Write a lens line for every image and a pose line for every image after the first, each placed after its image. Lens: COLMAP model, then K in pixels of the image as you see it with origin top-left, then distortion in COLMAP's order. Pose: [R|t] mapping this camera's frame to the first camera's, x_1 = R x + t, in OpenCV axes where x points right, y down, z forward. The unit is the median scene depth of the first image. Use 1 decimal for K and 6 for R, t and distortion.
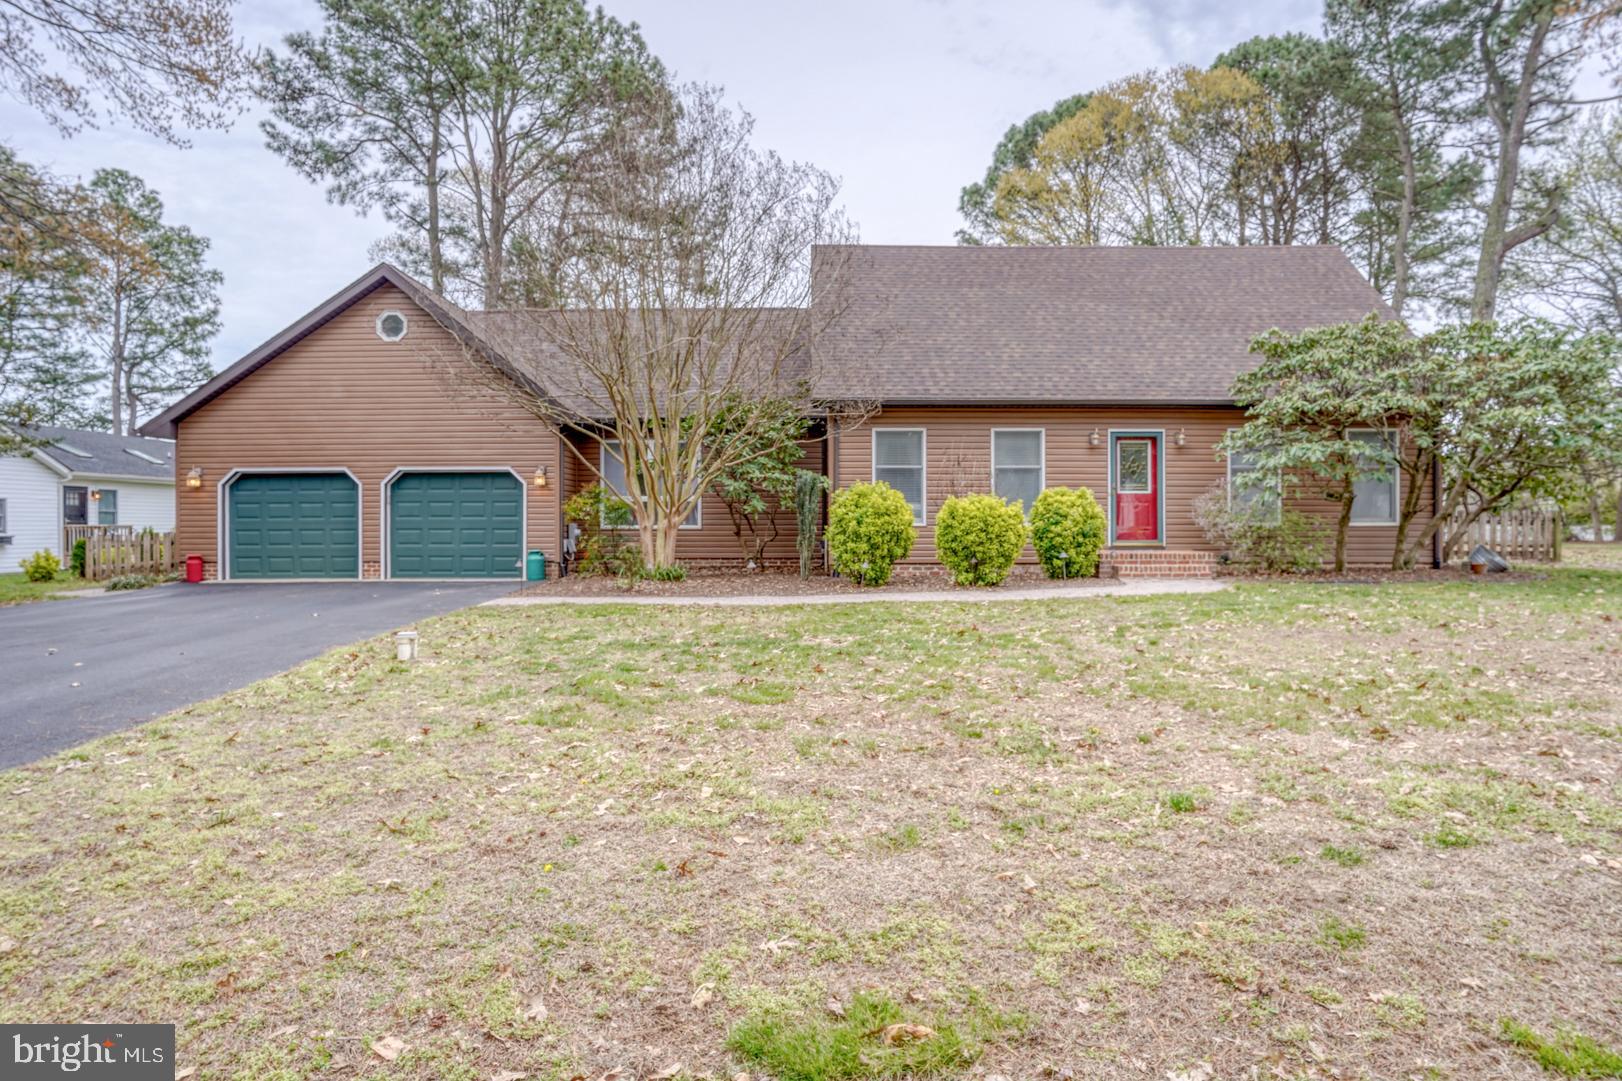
lens RADIAL K [[1035.1, 0, 815.9], [0, 1035.1, 534.4], [0, 0, 1]] dist [-0.005037, -0.000142]
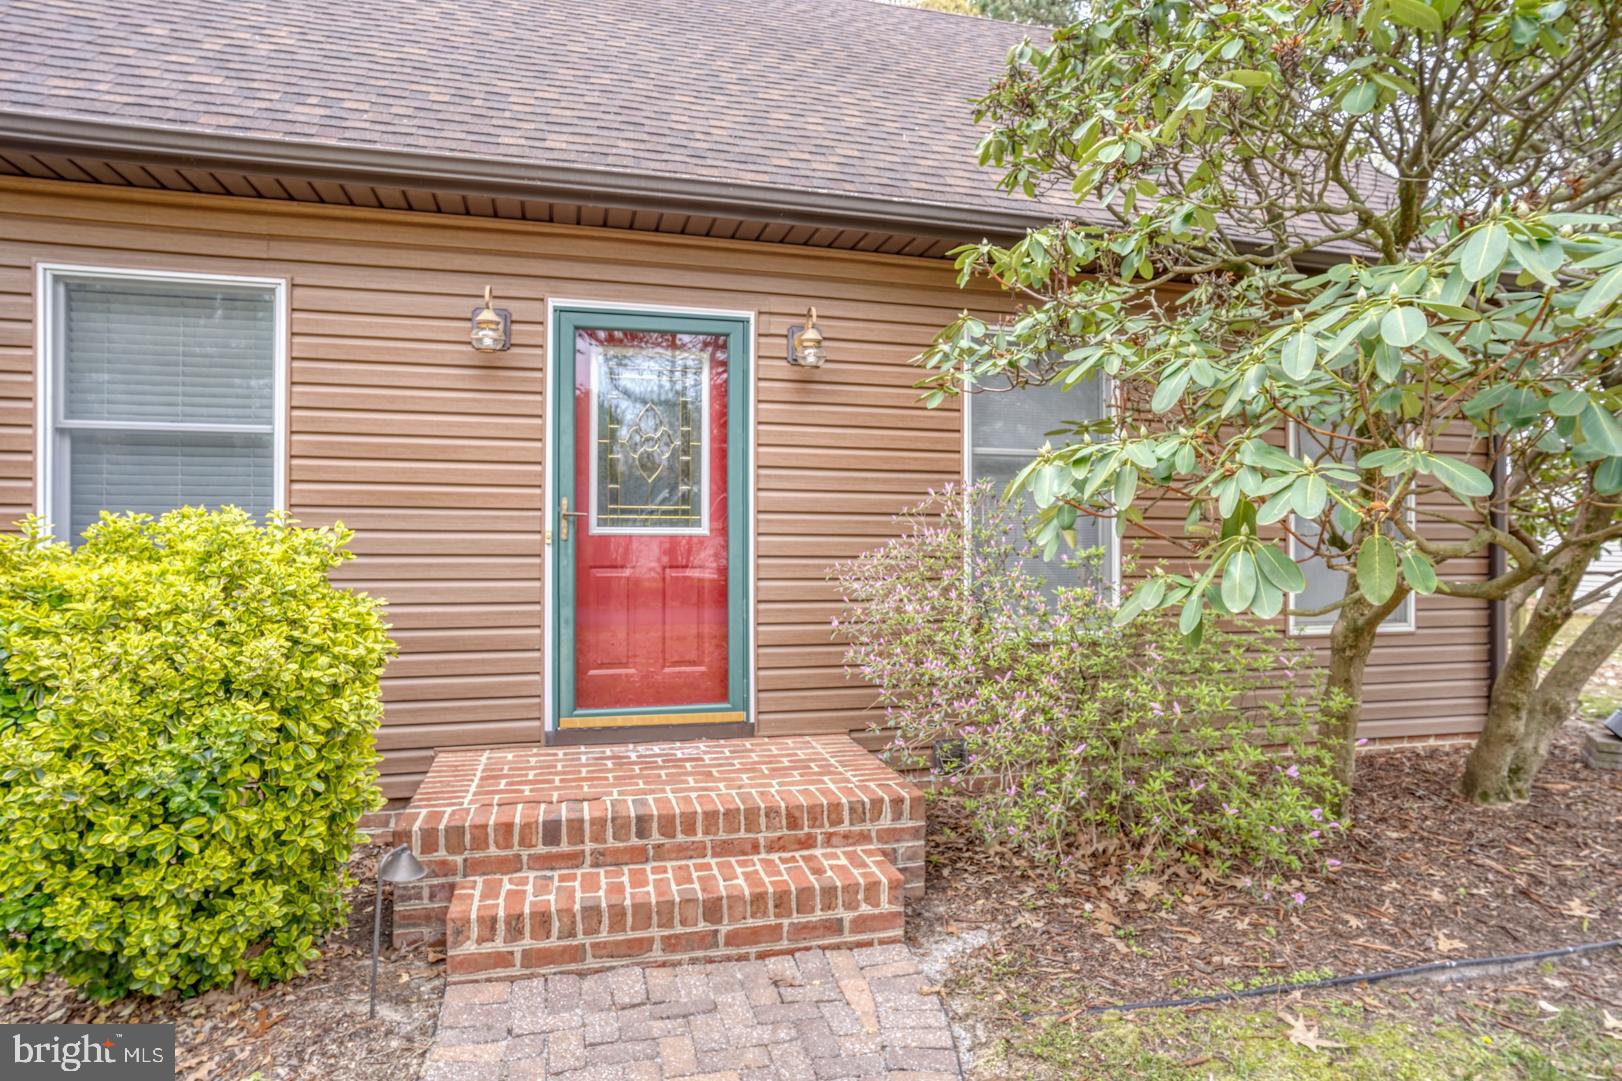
lens RADIAL K [[930.0, 0, 809.0], [0, 930.0, 540.7], [0, 0, 1]] dist [-0.003007, -0.000217]
pose [[0.970584, 0.000922, 0.240761, 0.291697], [0.000474, 0.999983, -0.005740, -0.037101], [-0.240763, 0.005685, 0.970567, 0.751818]]
